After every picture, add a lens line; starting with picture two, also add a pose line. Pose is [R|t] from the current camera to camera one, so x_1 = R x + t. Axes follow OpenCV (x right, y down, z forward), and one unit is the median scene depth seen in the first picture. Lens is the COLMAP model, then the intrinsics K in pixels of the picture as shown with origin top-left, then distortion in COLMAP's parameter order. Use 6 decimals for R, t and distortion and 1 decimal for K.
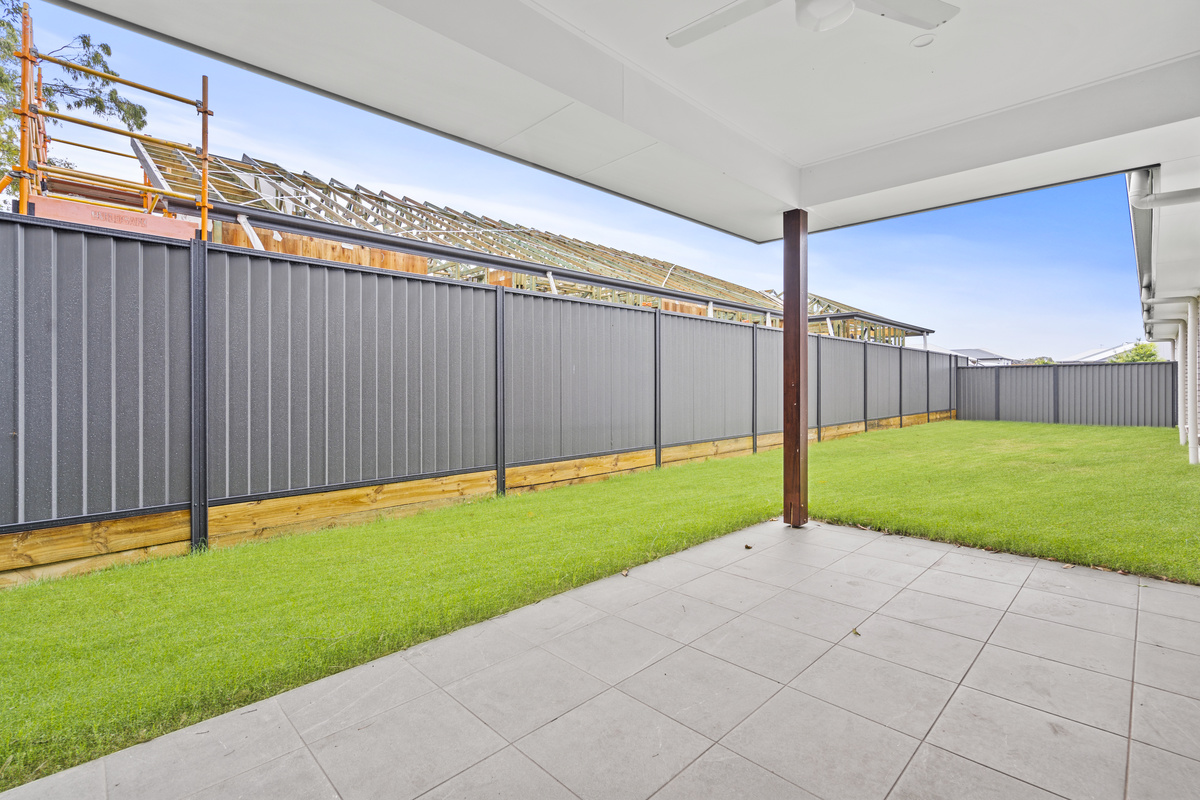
lens RADIAL K [[544.0, 0, 601.2], [0, 544.0, 388.8], [0, 0, 1]] dist [-0.004023, 0.000317]
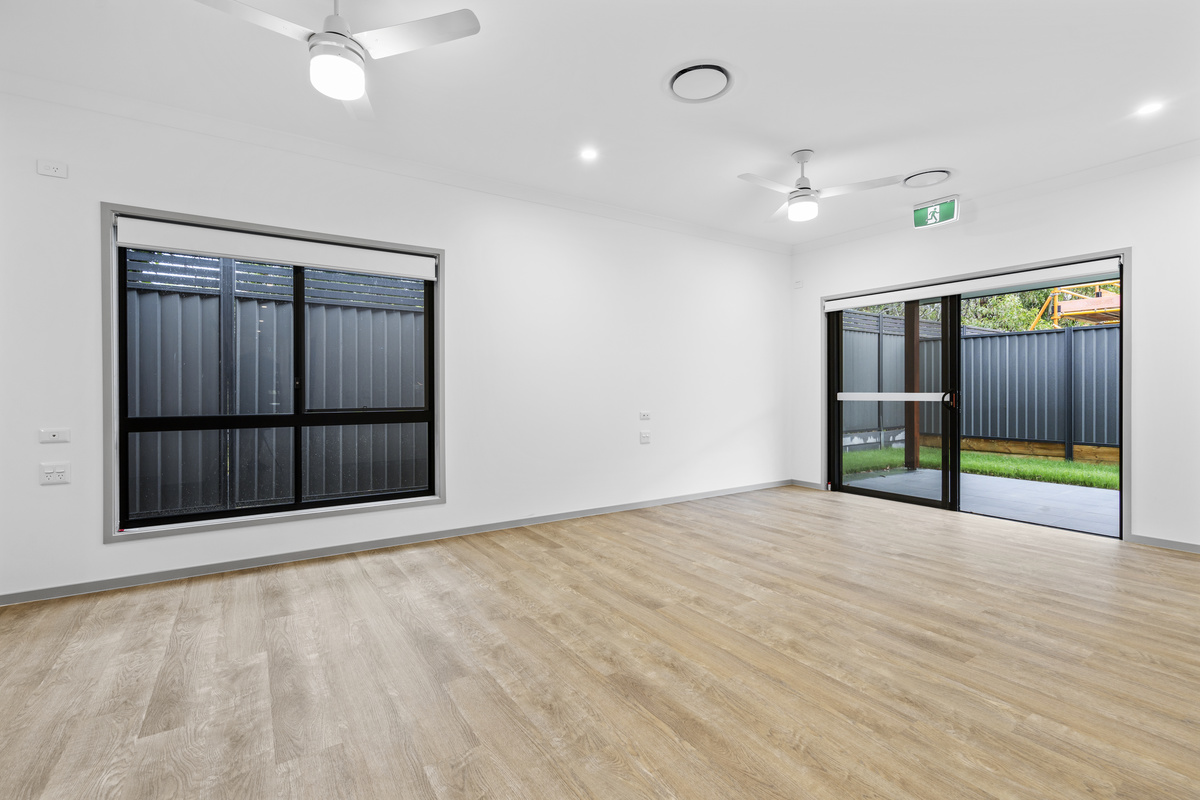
lens RADIAL K [[544.0, 0, 598.4], [0, 544.0, 395.4], [0, 0, 1]] dist [-0.004023, 0.000317]
pose [[-0.195303, 0.012487, -0.980663, 1.896178], [-0.004373, 0.999898, 0.013603, -0.011333], [0.980733, 0.006945, -0.195229, -0.511128]]
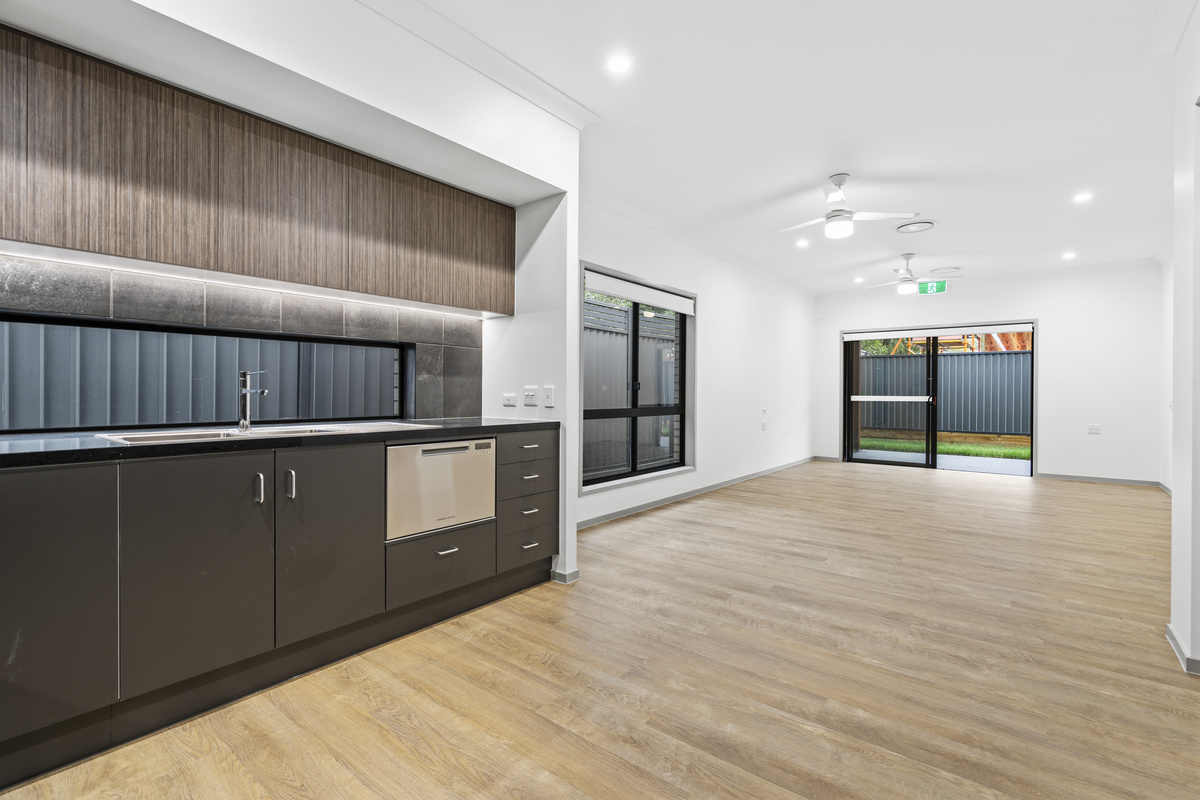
lens RADIAL K [[544.0, 0, 605.4], [0, 544.0, 397.5], [0, 0, 1]] dist [-0.004023, 0.000317]
pose [[0.120998, 0.011387, -0.992587, 2.417125], [-0.013670, 0.999858, 0.009804, -0.001634], [0.992559, 0.012382, 0.121137, -1.486041]]
